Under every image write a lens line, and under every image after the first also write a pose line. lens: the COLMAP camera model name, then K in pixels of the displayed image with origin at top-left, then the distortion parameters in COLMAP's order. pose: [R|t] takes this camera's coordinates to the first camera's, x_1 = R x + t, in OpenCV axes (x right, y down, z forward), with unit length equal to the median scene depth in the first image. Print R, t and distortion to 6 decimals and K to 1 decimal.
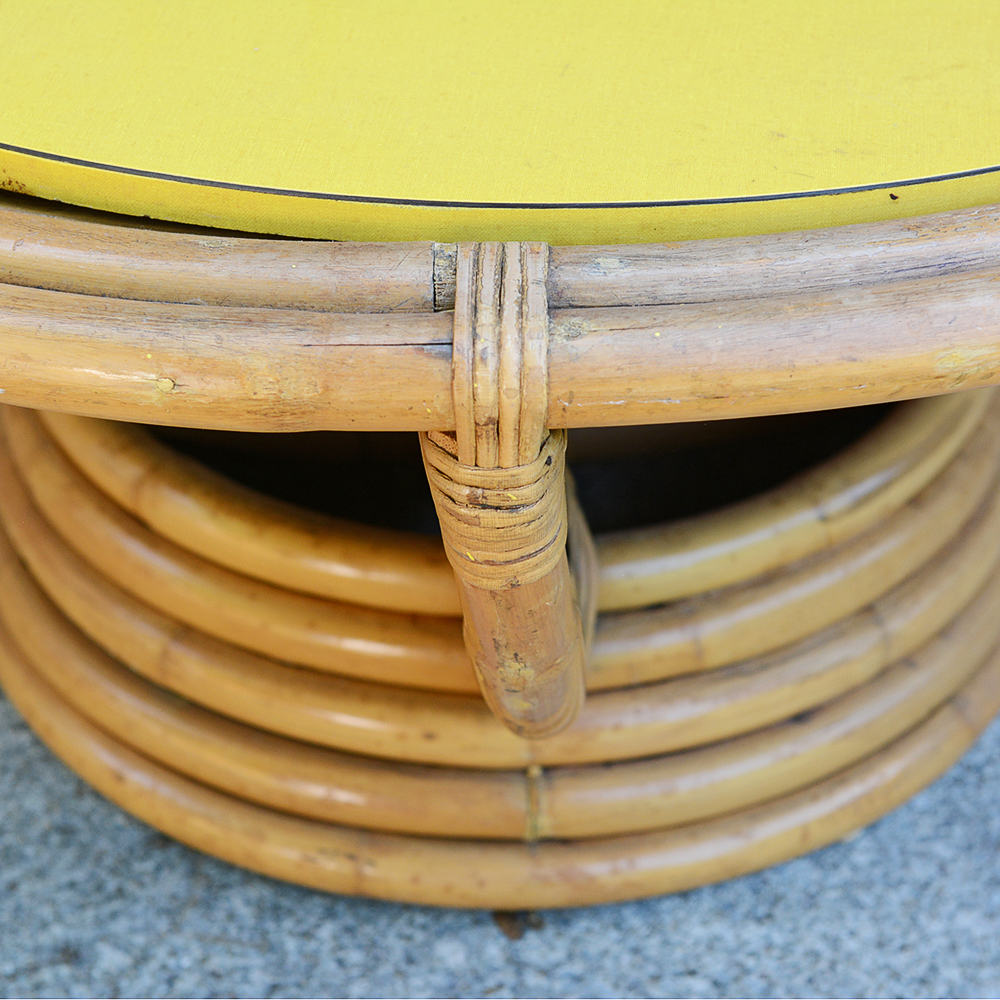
lens RADIAL K [[2521.4, 0, 486.2], [0, 2521.4, 499.9], [0, 0, 1]] dist [0.036736, 0.291039]
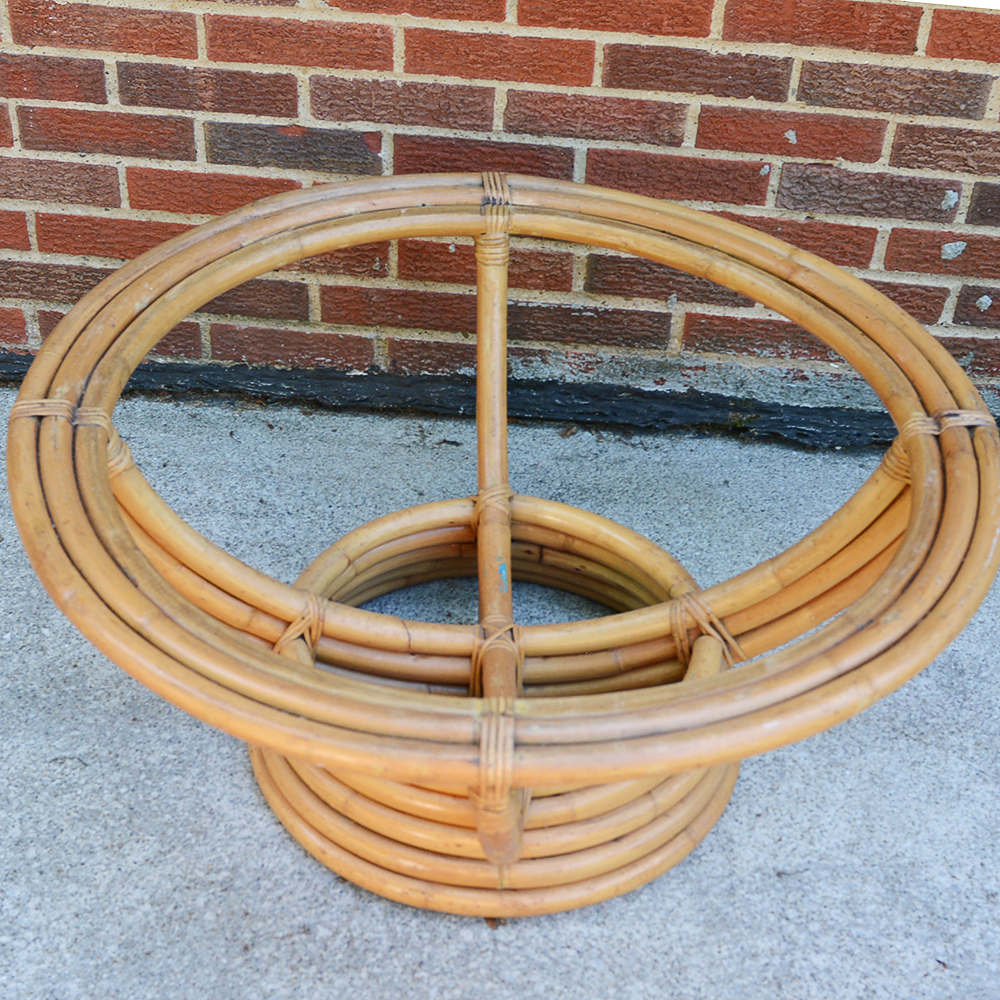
lens RADIAL K [[1853.7, 0, 459.4], [0, 1853.7, 546.0], [0, 0, 1]] dist [-0.044311, 0.033252]
pose [[0.999396, 0.032947, -0.011036, -0.021108], [-0.032630, 0.999082, 0.027761, -0.358097], [0.011941, -0.027384, 0.999554, -1.110239]]
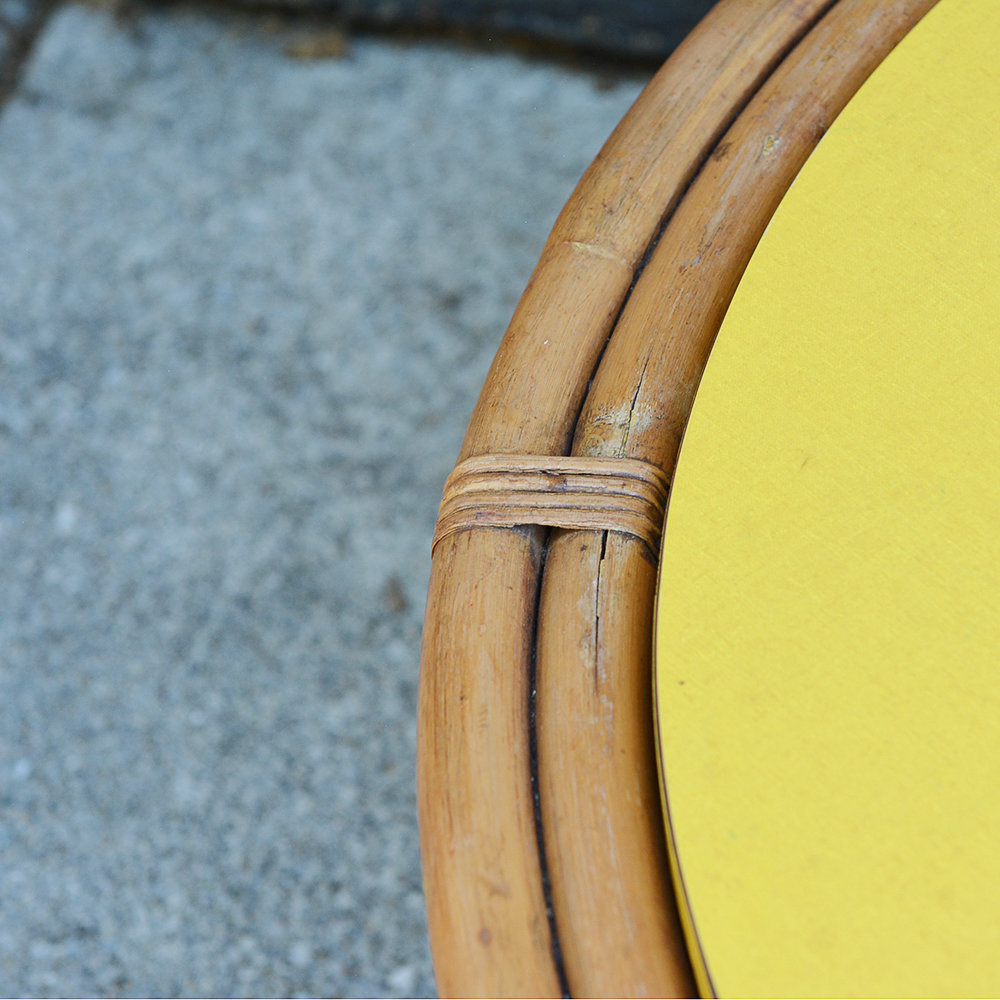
lens RADIAL K [[4379.5, 0, 500.0], [0, 4379.5, 500.0], [0, 0, 1]] dist [0.111096, -0.240439]
pose [[0.968287, 0.115808, -0.221381, -0.284104], [-0.077247, 0.981437, 0.175538, -0.751434], [0.237600, -0.152870, 0.959259, -0.159072]]
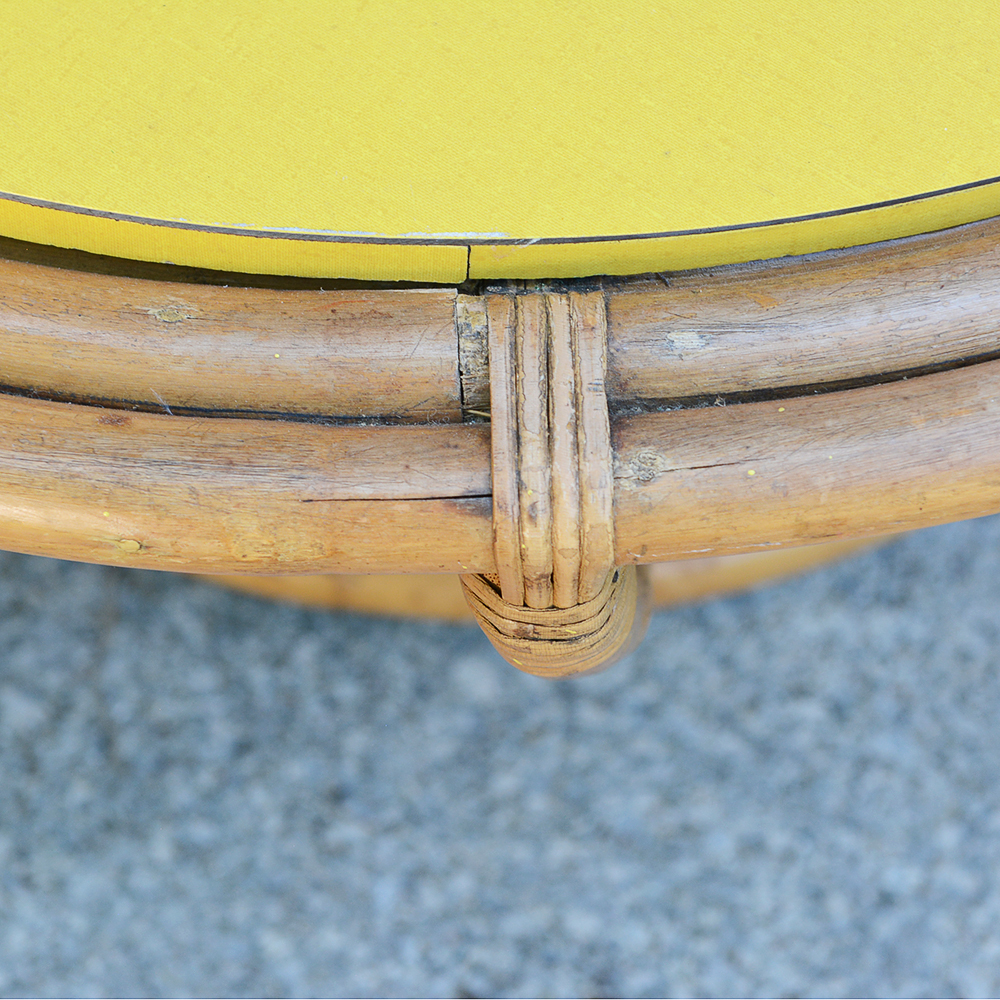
lens RADIAL K [[4379.5, 0, 500.0], [0, 4379.5, 500.0], [0, 0, 1]] dist [0.111096, -0.240439]
pose [[0.998841, -0.047833, 0.005437, -0.017744], [0.041897, 0.919362, 0.391175, -0.577593], [-0.023709, -0.390494, 0.920300, -0.252639]]
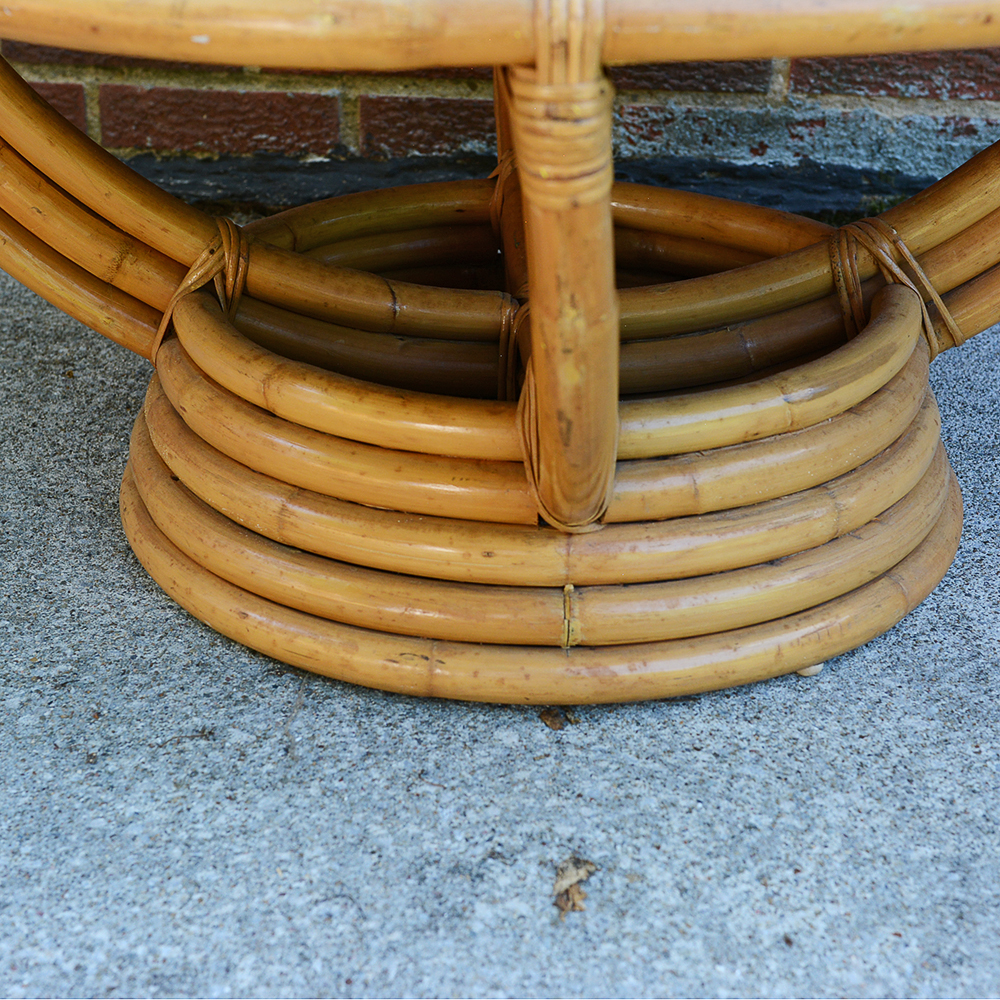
lens RADIAL K [[2027.6, 0, 508.3], [0, 2027.6, 494.9], [0, 0, 1]] dist [-0.002468, 0.060992]
pose [[0.999948, 0.005178, 0.008753, -0.035320], [-0.003126, 0.975508, -0.219942, 0.443143], [-0.009677, 0.219903, 0.975474, -0.028879]]
